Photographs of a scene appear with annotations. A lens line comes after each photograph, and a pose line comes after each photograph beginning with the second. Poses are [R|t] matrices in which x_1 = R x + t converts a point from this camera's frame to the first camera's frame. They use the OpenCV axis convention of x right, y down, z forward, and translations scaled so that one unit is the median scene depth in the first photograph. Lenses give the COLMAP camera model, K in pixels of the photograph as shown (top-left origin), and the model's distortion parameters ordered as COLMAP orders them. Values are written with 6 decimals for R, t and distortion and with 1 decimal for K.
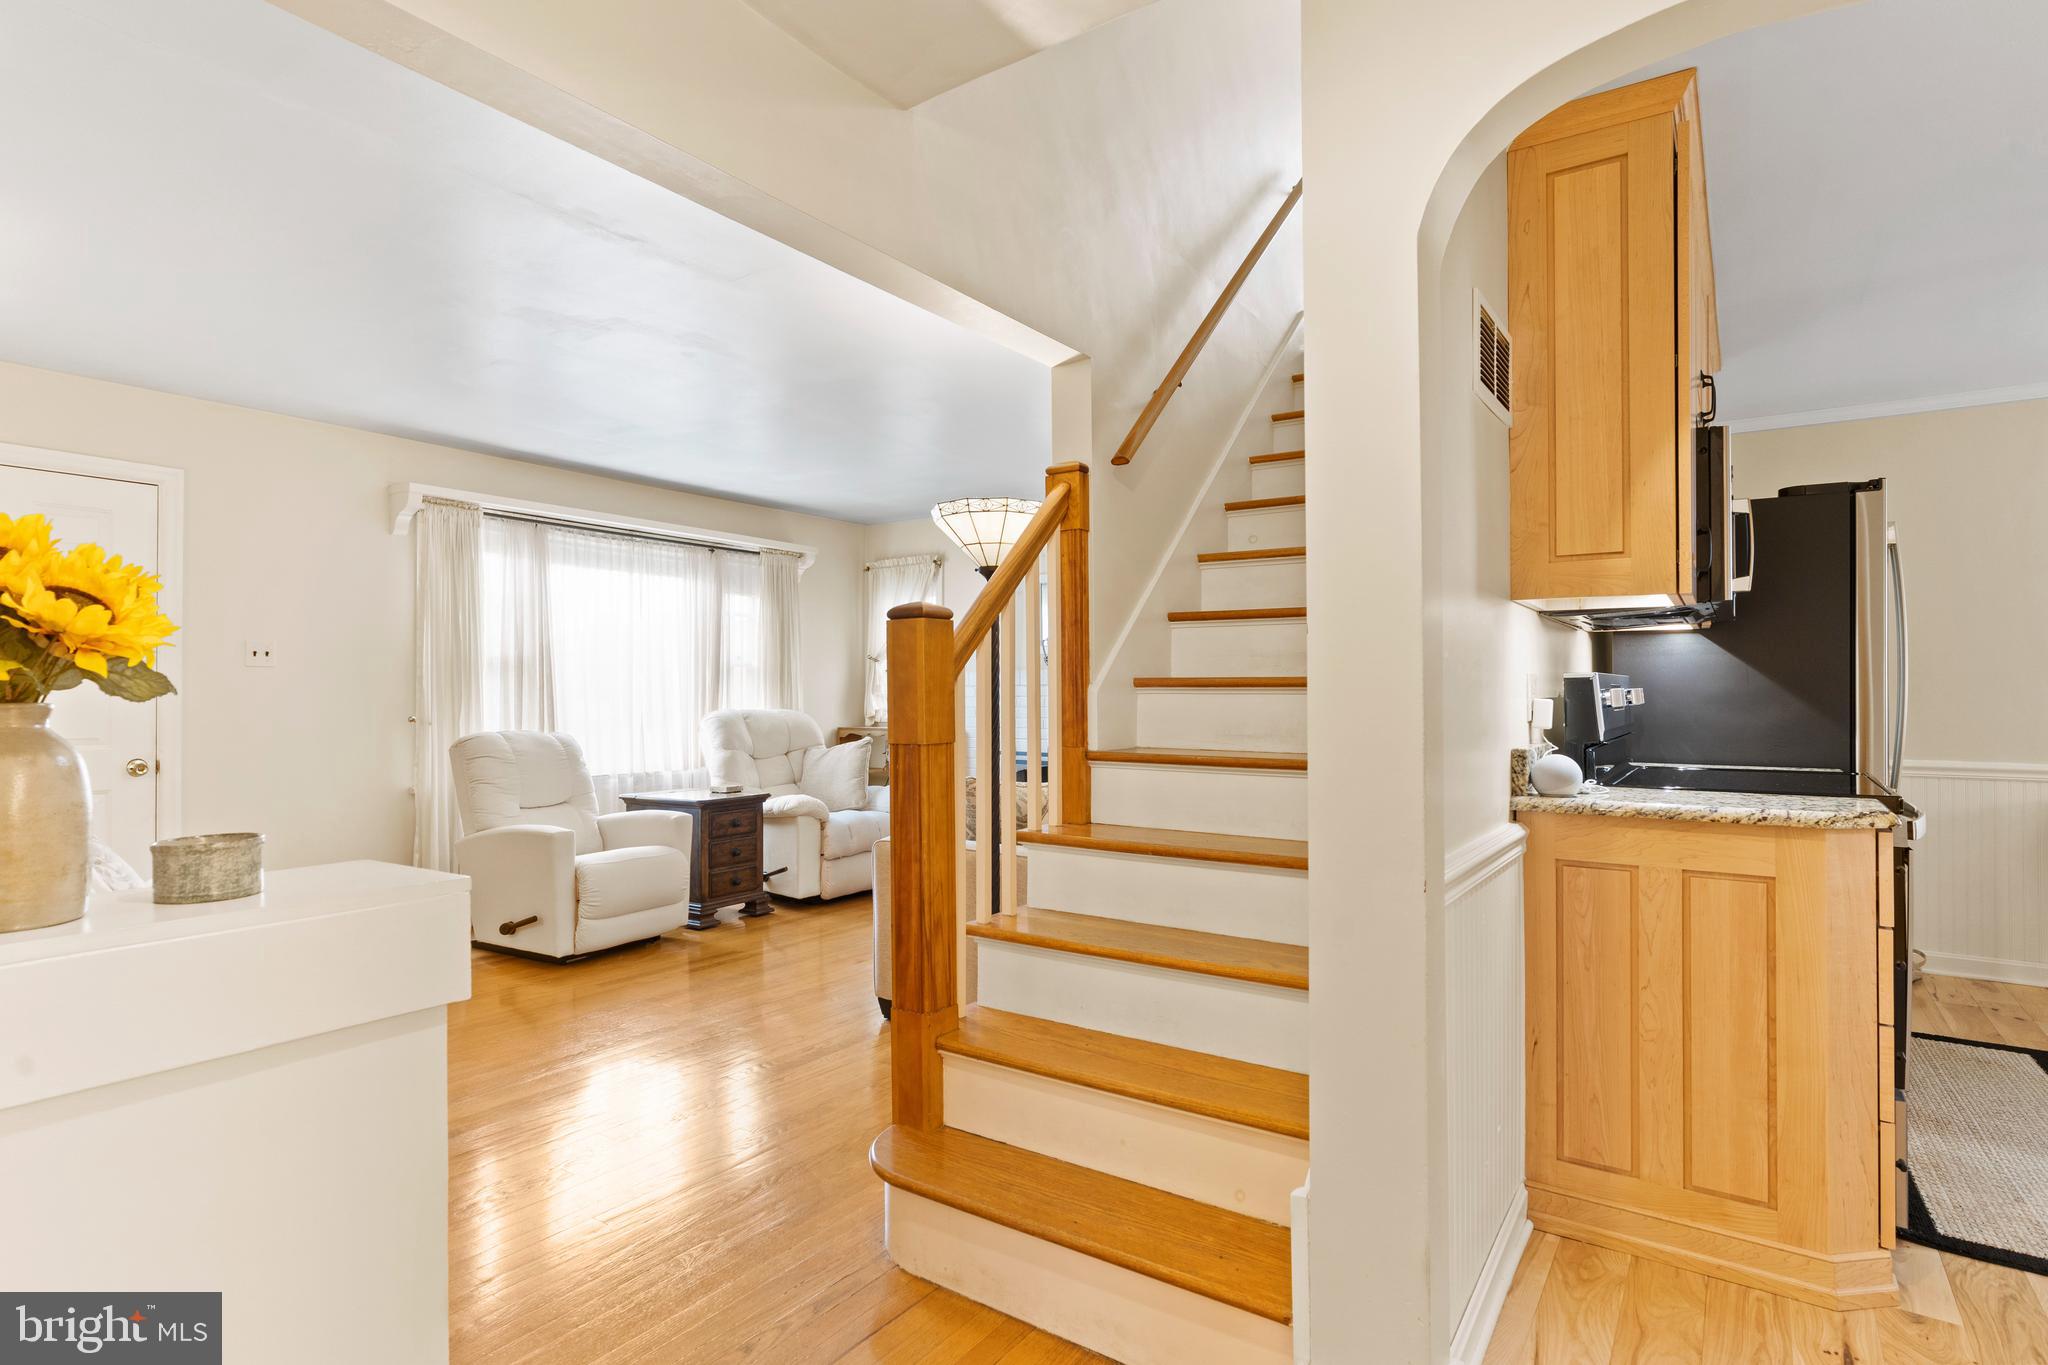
lens RADIAL K [[1050.8, 0, 1001.2], [0, 1050.8, 716.2], [0, 0, 1]] dist [0.000095, 0.000296]
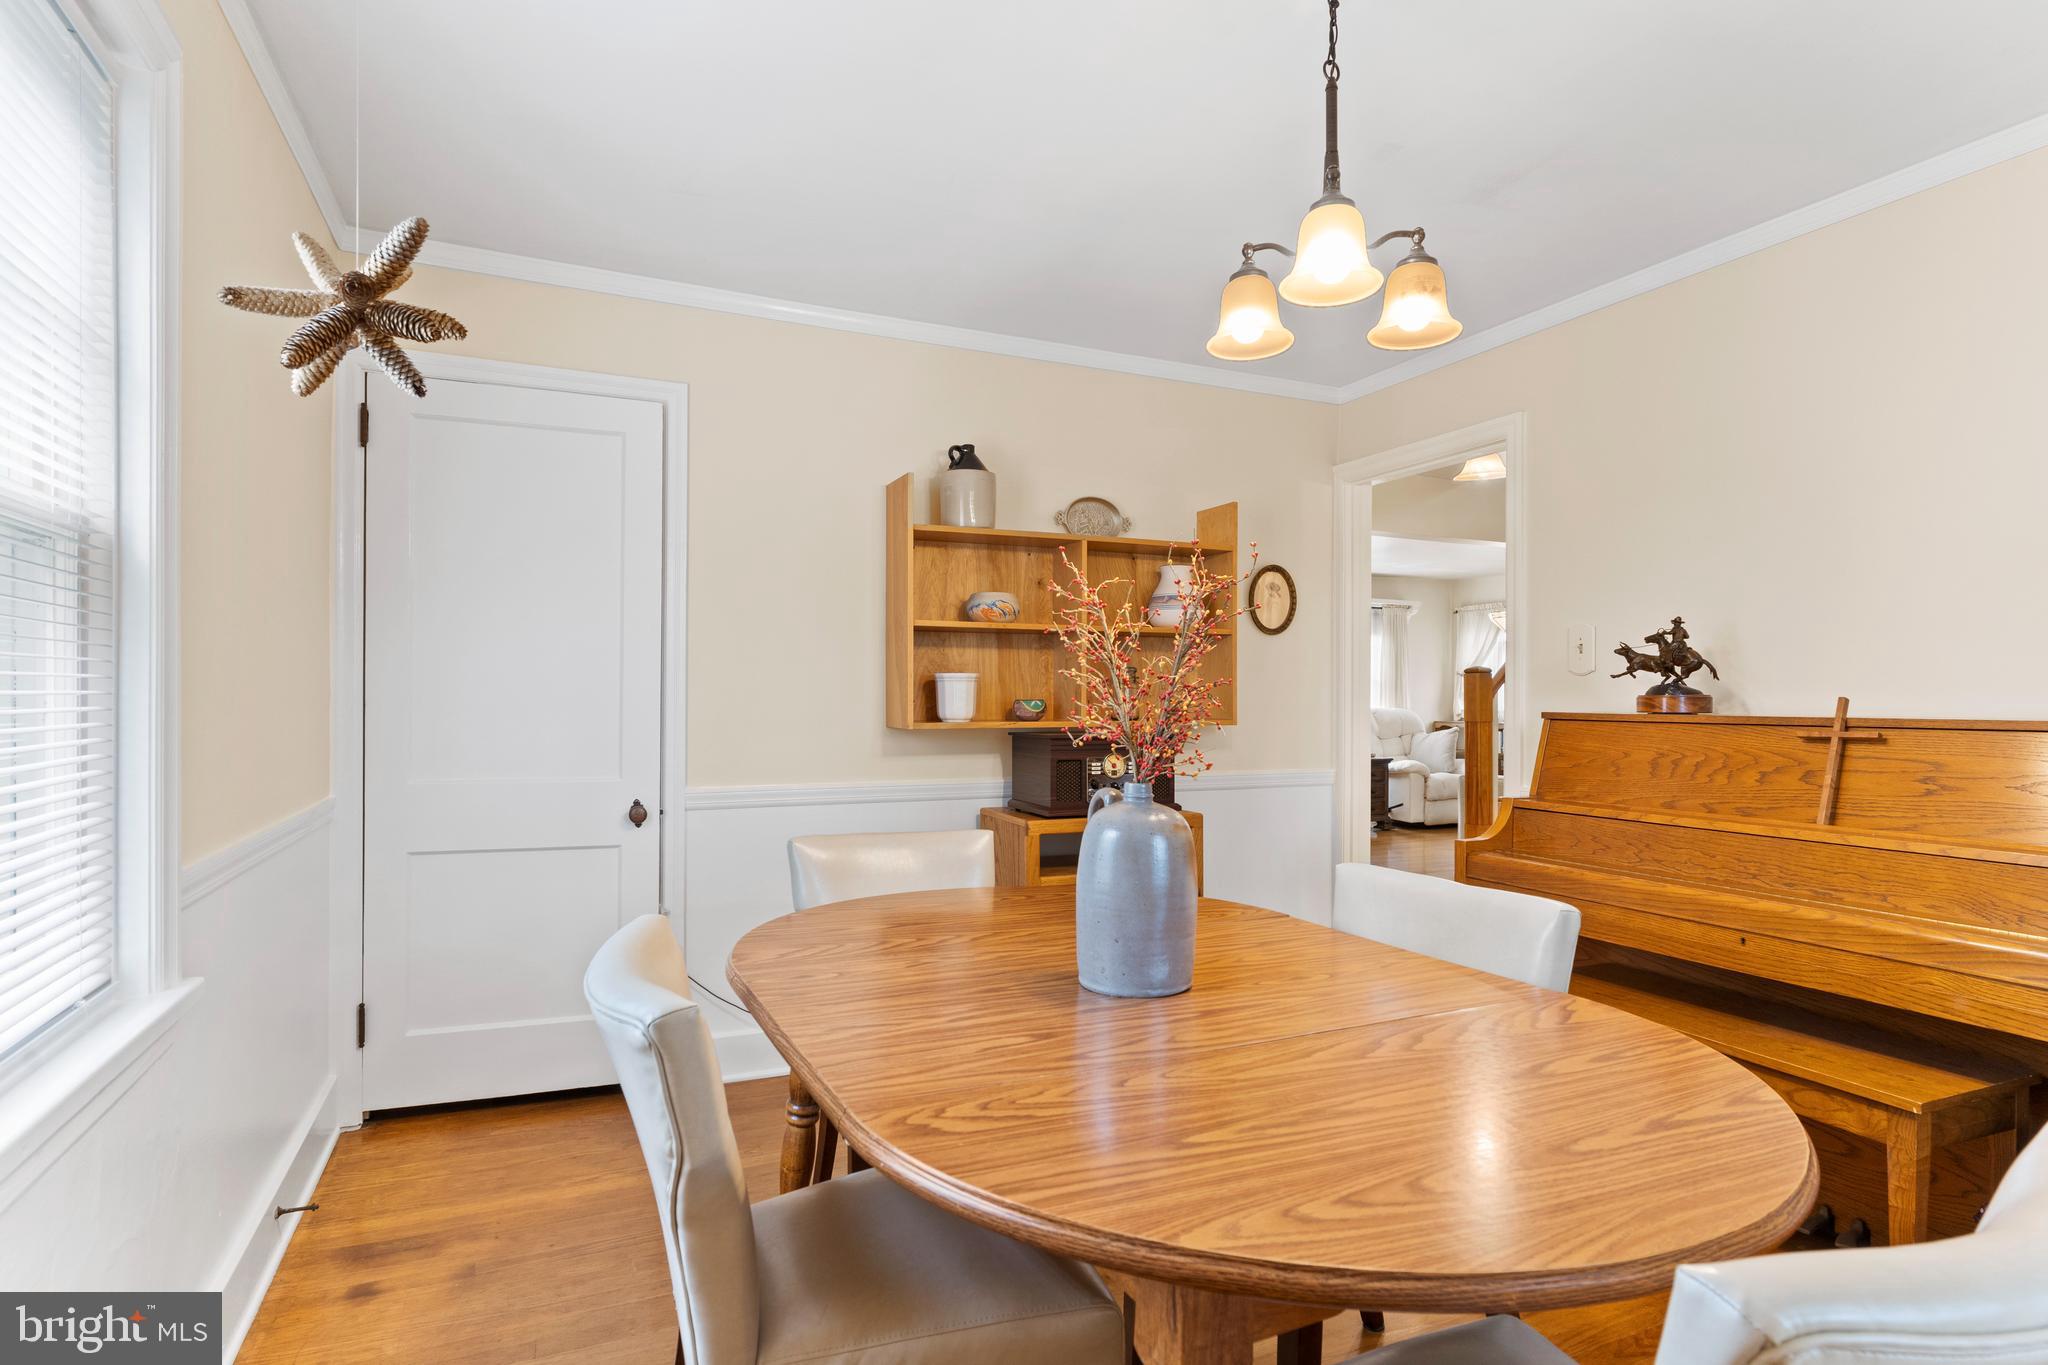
lens RADIAL K [[1061.9, 0, 1028.2], [0, 1061.9, 708.1], [0, 0, 1]] dist [-0.000276, 0.000239]
pose [[0.872846, 0.004413, -0.487976, 0.098154], [-0.007641, 0.999960, -0.004625, 0.005235], [0.487936, 0.007766, 0.872845, -0.760930]]
